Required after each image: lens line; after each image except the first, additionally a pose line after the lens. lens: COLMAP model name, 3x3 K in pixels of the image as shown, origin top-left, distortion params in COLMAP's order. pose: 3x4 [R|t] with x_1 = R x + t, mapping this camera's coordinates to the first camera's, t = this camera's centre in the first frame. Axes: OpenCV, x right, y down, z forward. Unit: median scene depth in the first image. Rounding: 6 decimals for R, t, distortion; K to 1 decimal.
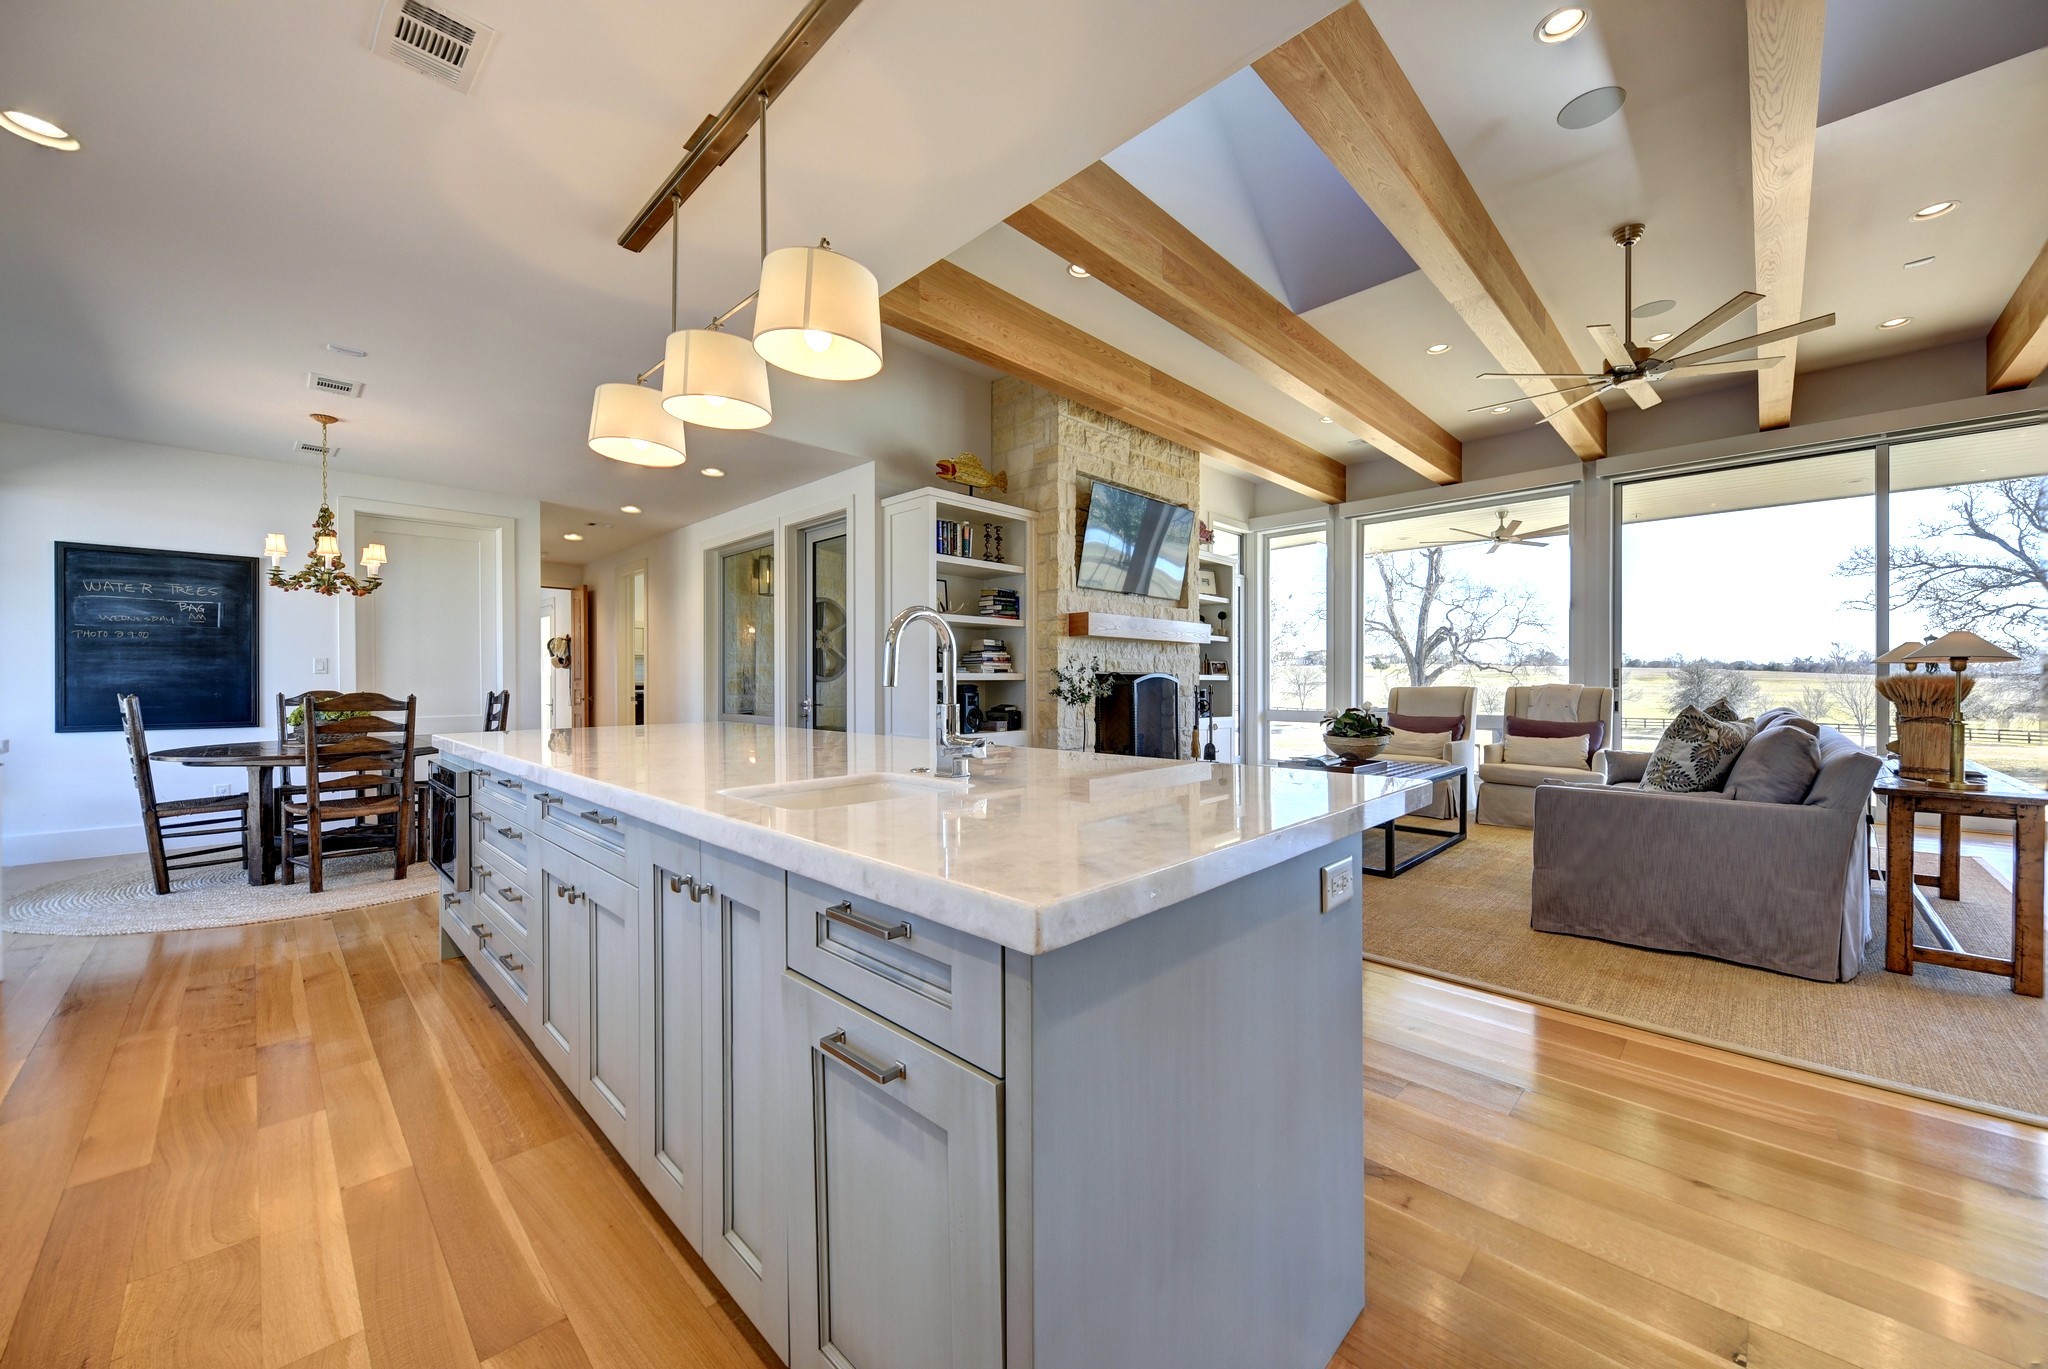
lens RADIAL K [[754.6, 0, 1018.2], [0, 754.6, 681.6], [0, 0, 1]] dist [0.005666, -0.002857]
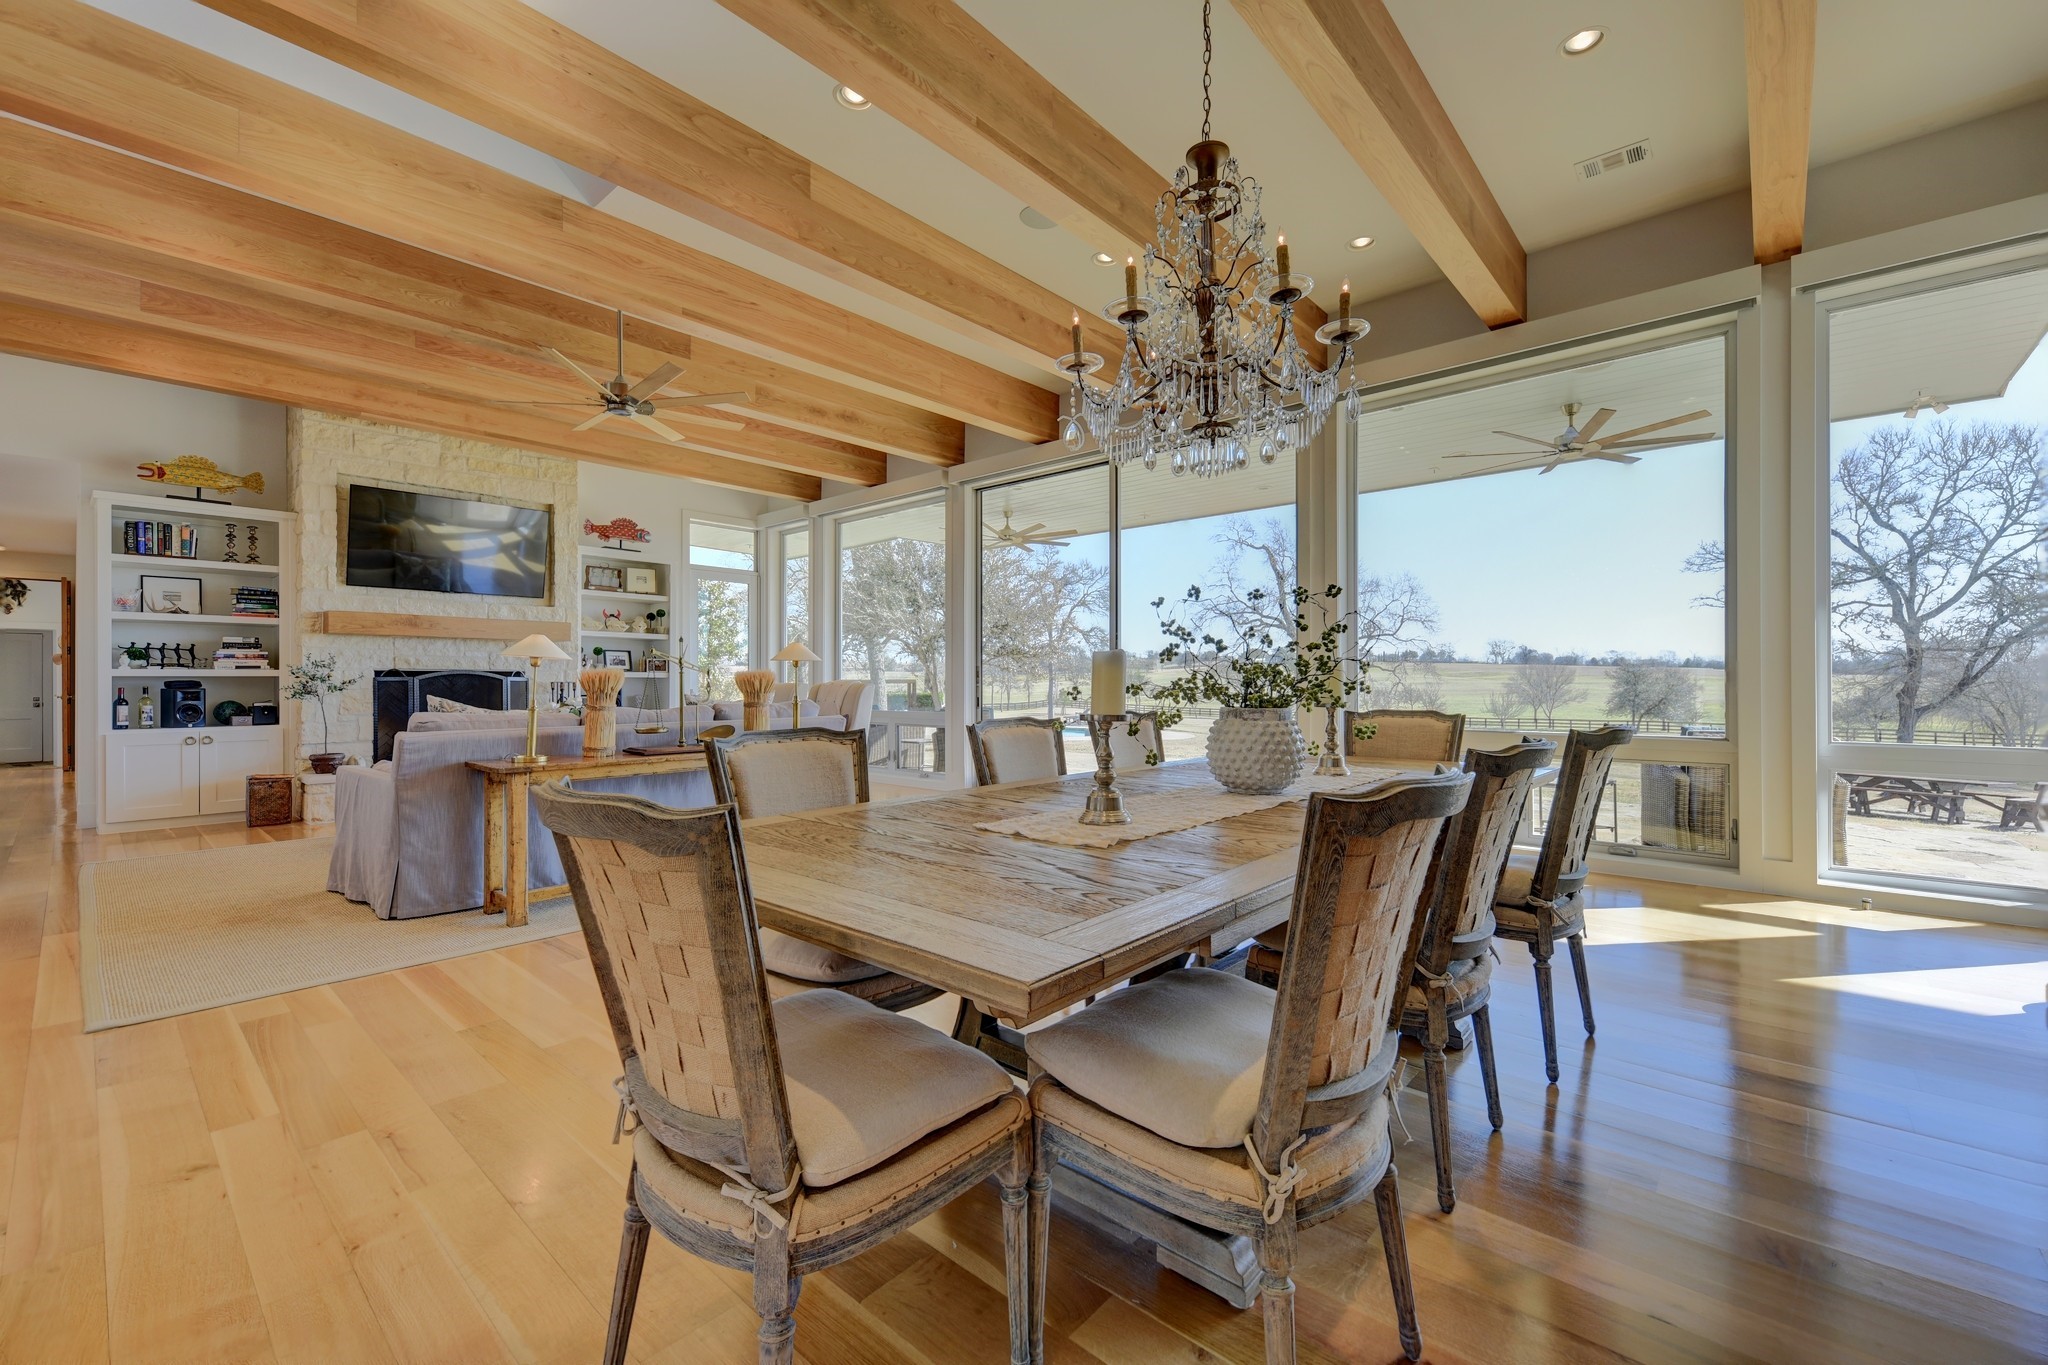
lens RADIAL K [[848.5, 0, 1031.7], [0, 848.5, 680.4], [0, 0, 1]] dist [0.013737, -0.003719]
pose [[0.998537, 0.000060, 0.054067, 0.700593], [0.000030, 0.999999, -0.001653, 0.003791], [-0.054067, 0.001652, 0.998536, -0.155769]]
